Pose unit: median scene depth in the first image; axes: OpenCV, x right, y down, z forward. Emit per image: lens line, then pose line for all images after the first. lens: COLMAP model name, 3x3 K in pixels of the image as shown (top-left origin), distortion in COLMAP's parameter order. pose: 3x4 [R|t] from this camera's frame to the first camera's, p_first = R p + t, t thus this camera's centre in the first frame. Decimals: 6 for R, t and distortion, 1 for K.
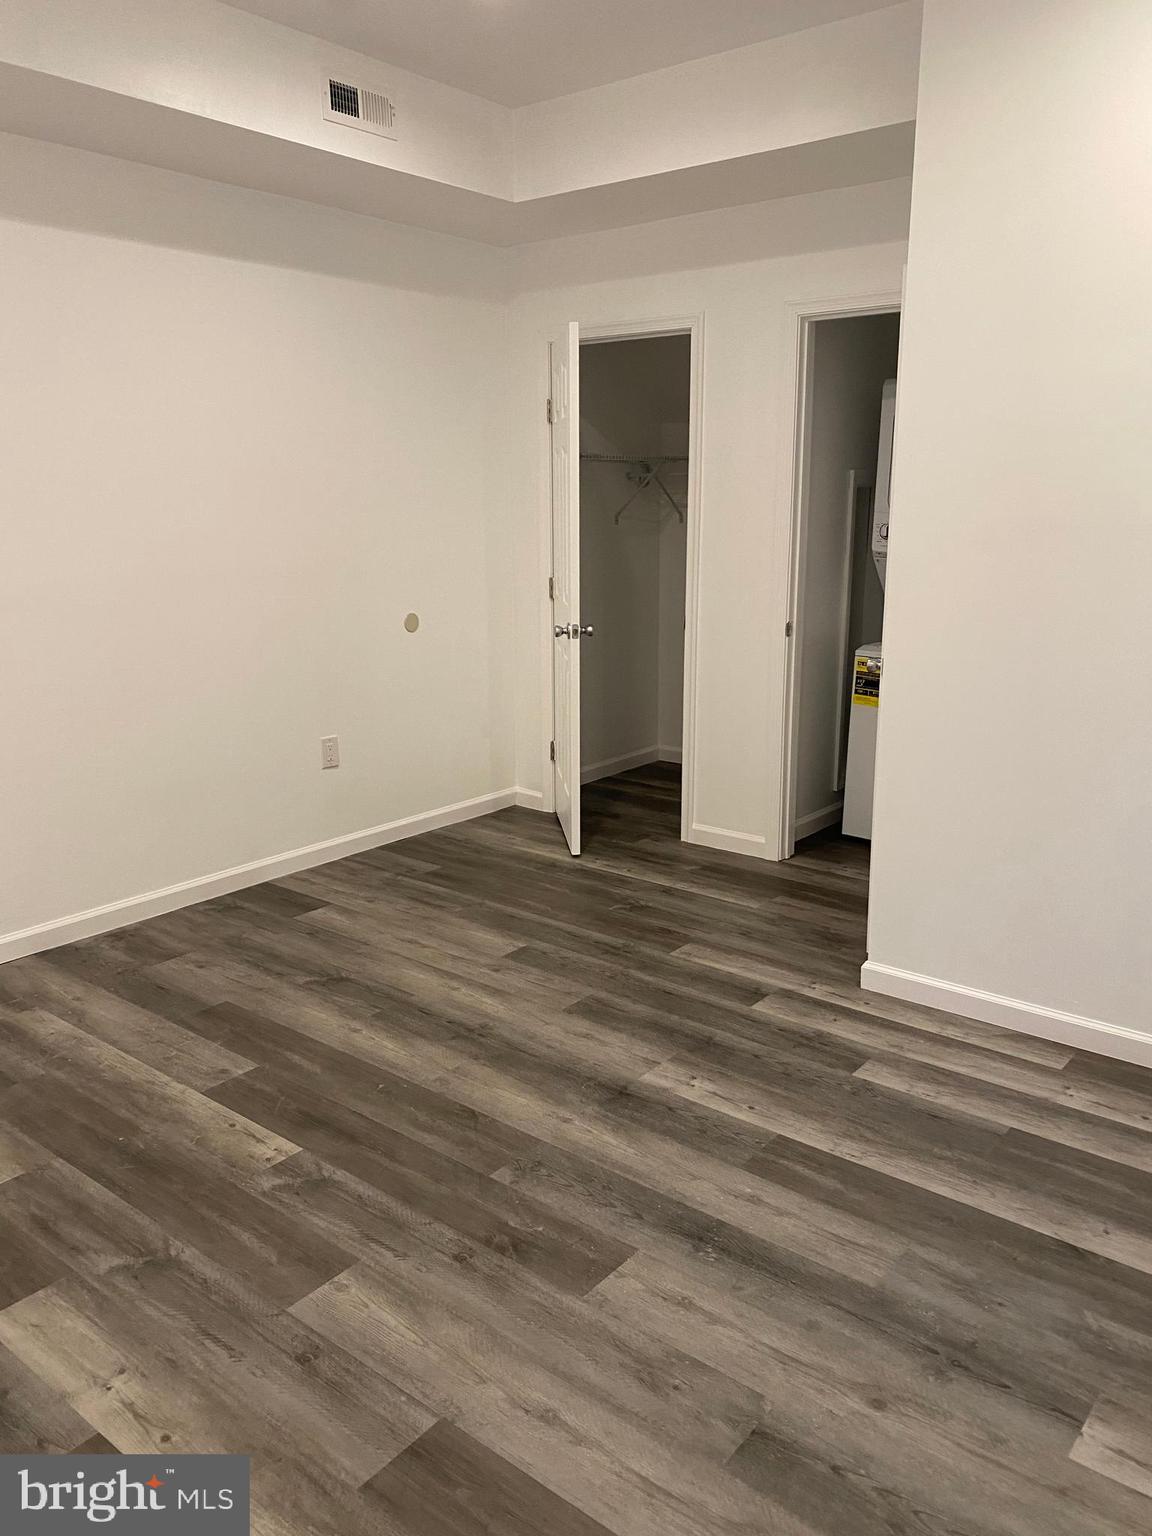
lens RADIAL K [[1171.1, 0, 578.7], [0, 1171.1, 769.6], [0, 0, 1]] dist [0.003664, -0.003470]
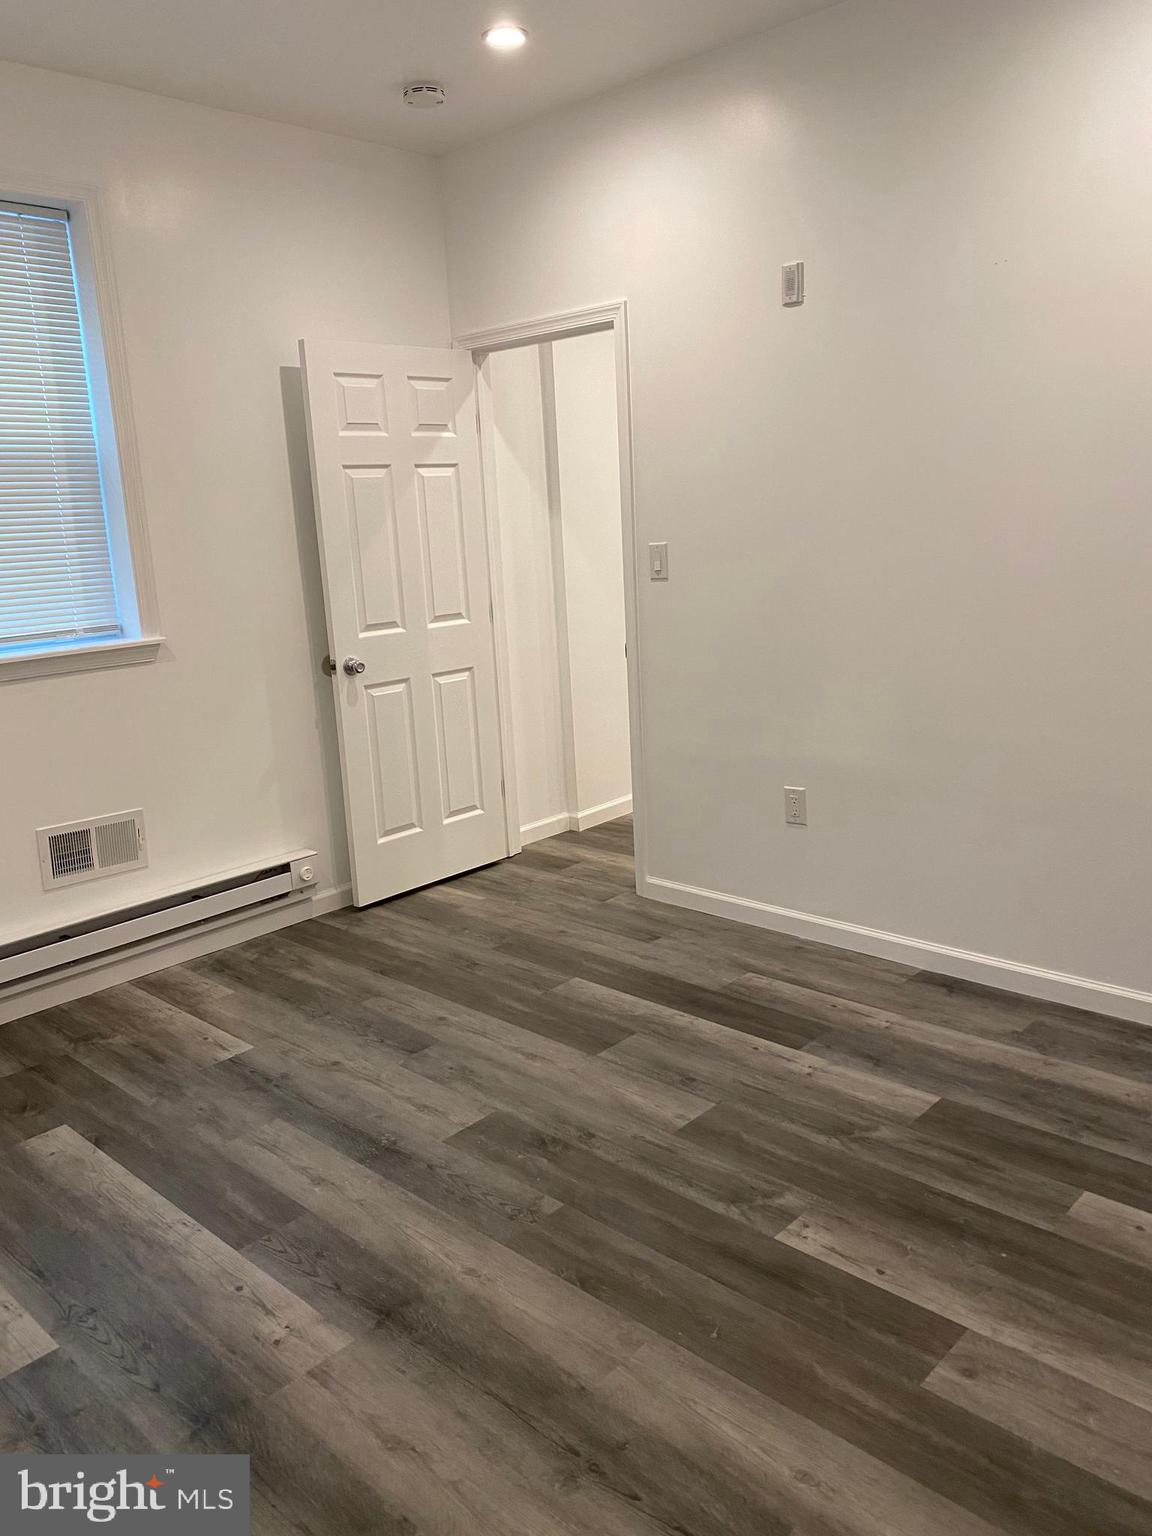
lens RADIAL K [[1171.1, 0, 577.2], [0, 1171.1, 767.7], [0, 0, 1]] dist [0.003664, -0.003470]
pose [[-0.995646, 0.041160, 0.083637, -0.185799], [0.073684, 0.897079, 0.435684, -0.409563], [-0.057096, 0.439950, -0.896205, 1.733775]]
